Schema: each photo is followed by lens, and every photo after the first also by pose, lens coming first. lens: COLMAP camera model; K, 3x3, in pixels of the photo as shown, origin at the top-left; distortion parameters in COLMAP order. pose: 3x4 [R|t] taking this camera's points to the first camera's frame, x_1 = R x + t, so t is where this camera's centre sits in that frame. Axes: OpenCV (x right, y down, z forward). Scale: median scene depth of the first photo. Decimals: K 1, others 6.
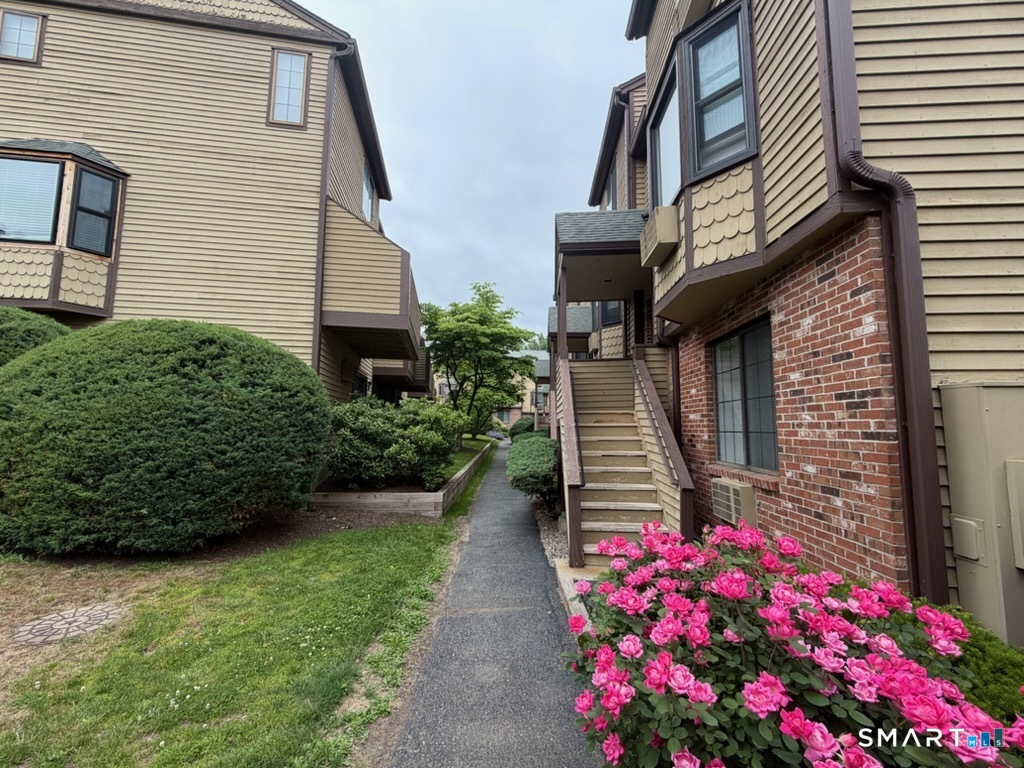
lens RADIAL K [[410.3, 0, 512.9], [0, 410.3, 385.0], [0, 0, 1]] dist [-0.006090, 0.000799]
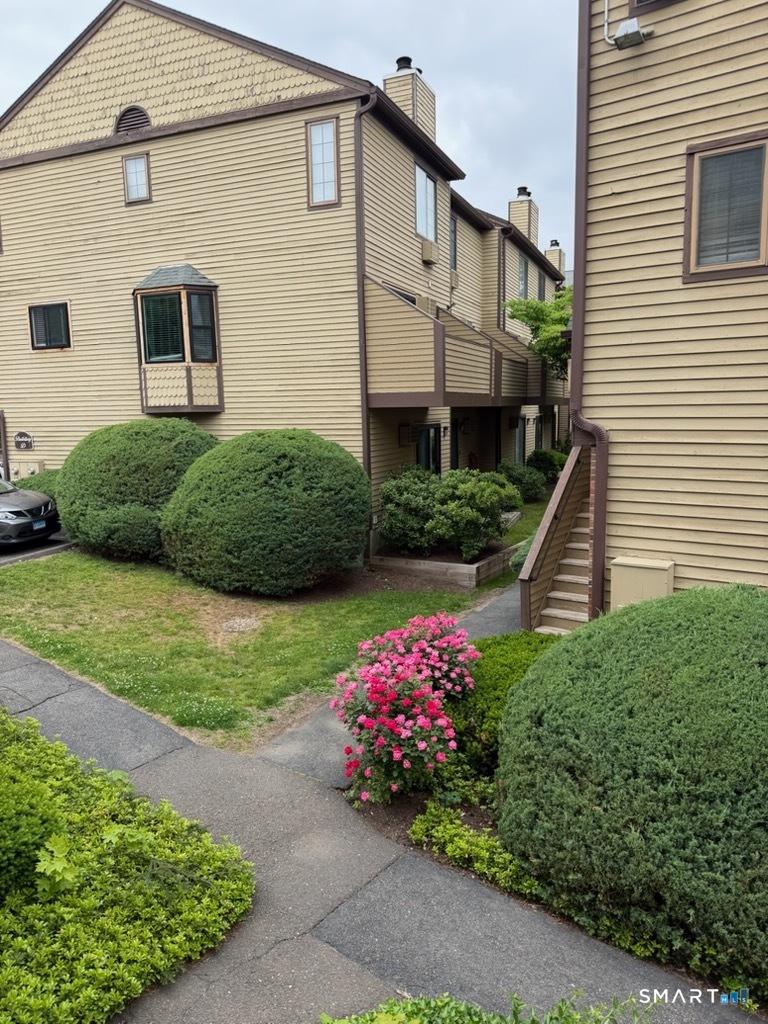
lens RADIAL K [[721.5, 0, 388.4], [0, 721.5, 518.9], [0, 0, 1]] dist [0.062828, -0.094006]
pose [[0.854686, 0.055336, -0.516187, 0.862649], [0.076474, 0.970036, 0.230611, -0.440856], [0.513481, -0.236575, 0.824845, -0.917142]]
